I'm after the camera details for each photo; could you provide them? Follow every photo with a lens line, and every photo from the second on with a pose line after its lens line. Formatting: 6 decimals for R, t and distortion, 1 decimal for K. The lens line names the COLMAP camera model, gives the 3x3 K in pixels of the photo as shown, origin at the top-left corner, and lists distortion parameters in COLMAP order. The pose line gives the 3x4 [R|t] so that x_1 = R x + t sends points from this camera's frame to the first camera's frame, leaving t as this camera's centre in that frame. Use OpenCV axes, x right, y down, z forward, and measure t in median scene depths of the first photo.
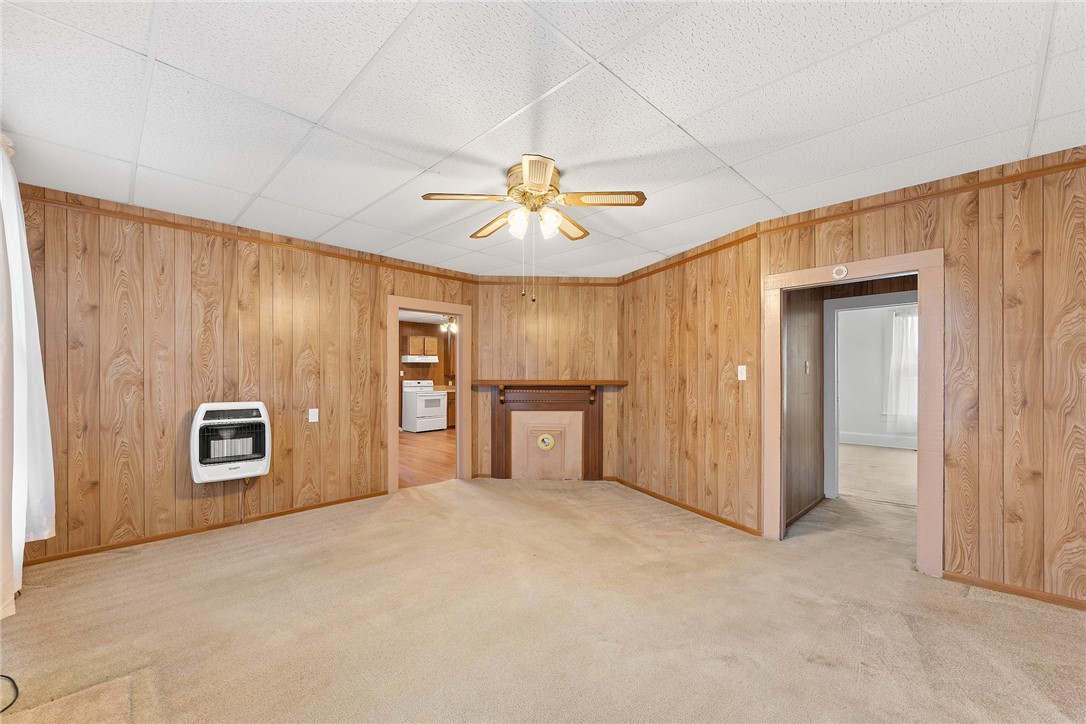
lens RADIAL K [[436.0, 0, 536.8], [0, 436.0, 372.6], [0, 0, 1]] dist [0.002620, 0.000399]
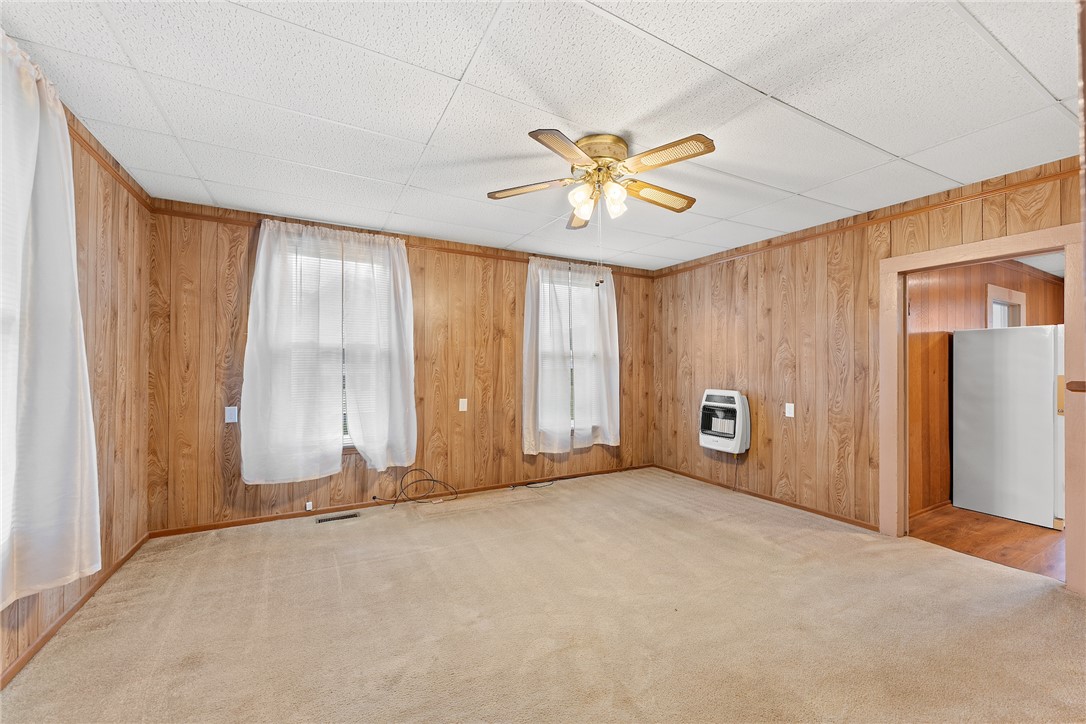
lens RADIAL K [[436.0, 0, 542.4], [0, 436.0, 359.5], [0, 0, 1]] dist [0.002620, 0.000399]
pose [[-0.275715, -0.019169, -0.961048, 0.579004], [0.000837, 0.999796, -0.020182, 0.003894], [0.961239, -0.006369, -0.275643, 0.733574]]
